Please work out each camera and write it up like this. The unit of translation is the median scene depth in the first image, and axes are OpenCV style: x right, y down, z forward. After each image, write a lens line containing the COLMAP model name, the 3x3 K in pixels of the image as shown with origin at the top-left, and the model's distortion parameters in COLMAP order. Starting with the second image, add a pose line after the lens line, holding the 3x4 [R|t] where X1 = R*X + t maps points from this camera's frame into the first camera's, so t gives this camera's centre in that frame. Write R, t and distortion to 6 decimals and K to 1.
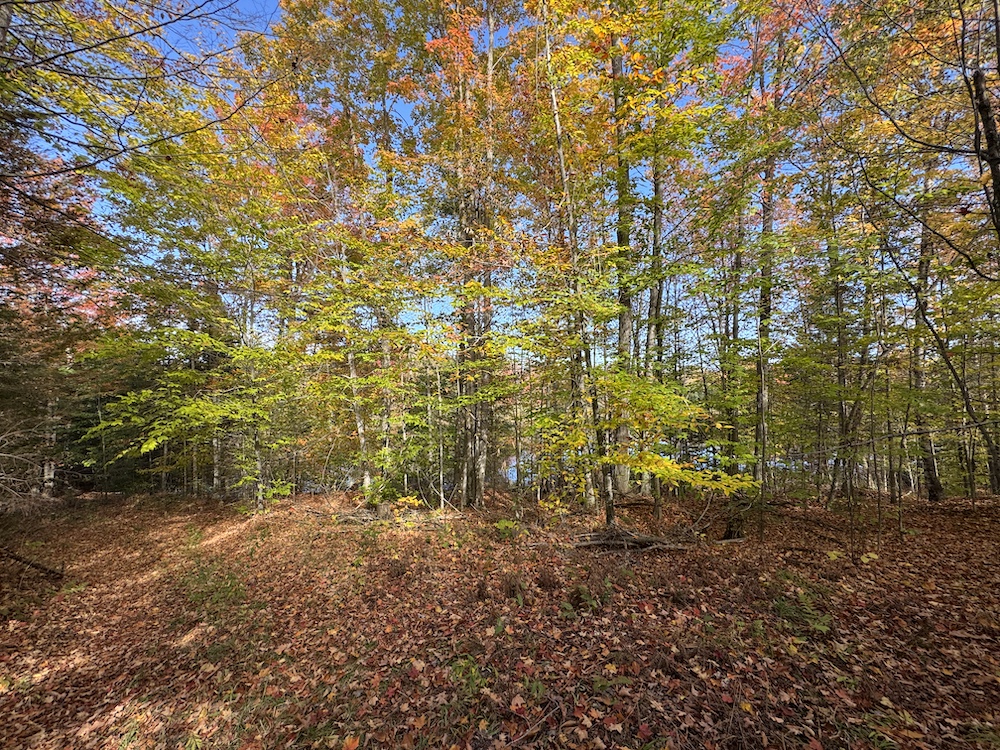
lens RADIAL K [[399.6, 0, 499.3], [0, 399.6, 375.0], [0, 0, 1]] dist [-0.000757, 0.000007]
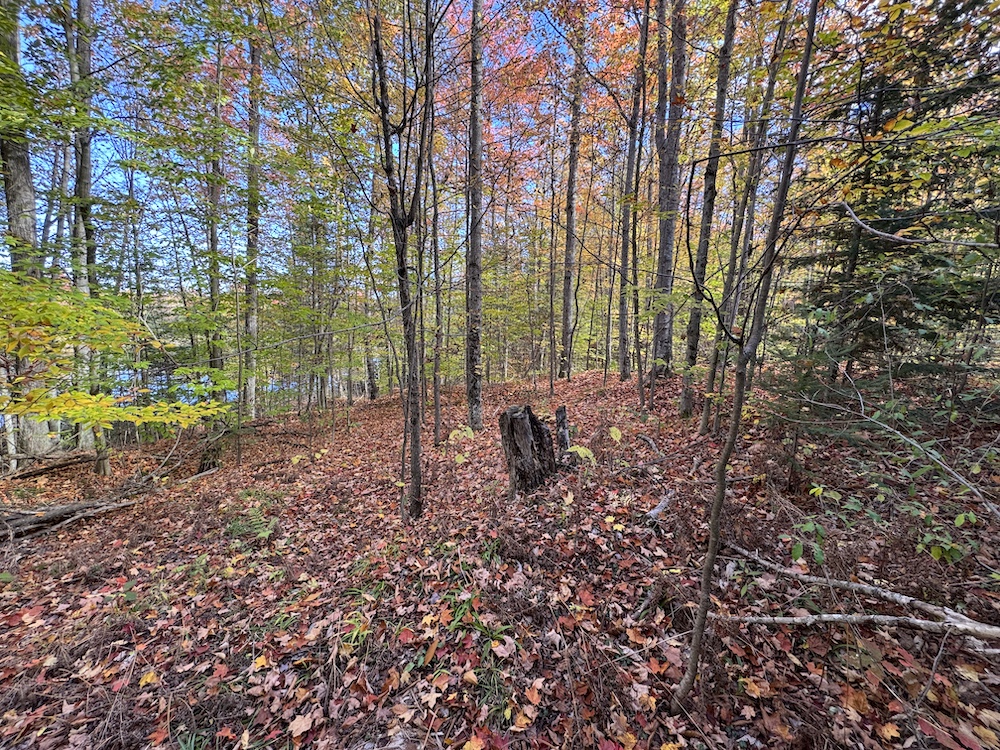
lens RADIAL K [[399.6, 0, 500.1], [0, 399.6, 375.1], [0, 0, 1]] dist [-0.000757, 0.000007]
pose [[0.442913, -0.092148, 0.891816, 0.159176], [-0.068042, 0.988381, 0.135918, 0.037405], [-0.893979, -0.120881, 0.431497, 0.049229]]
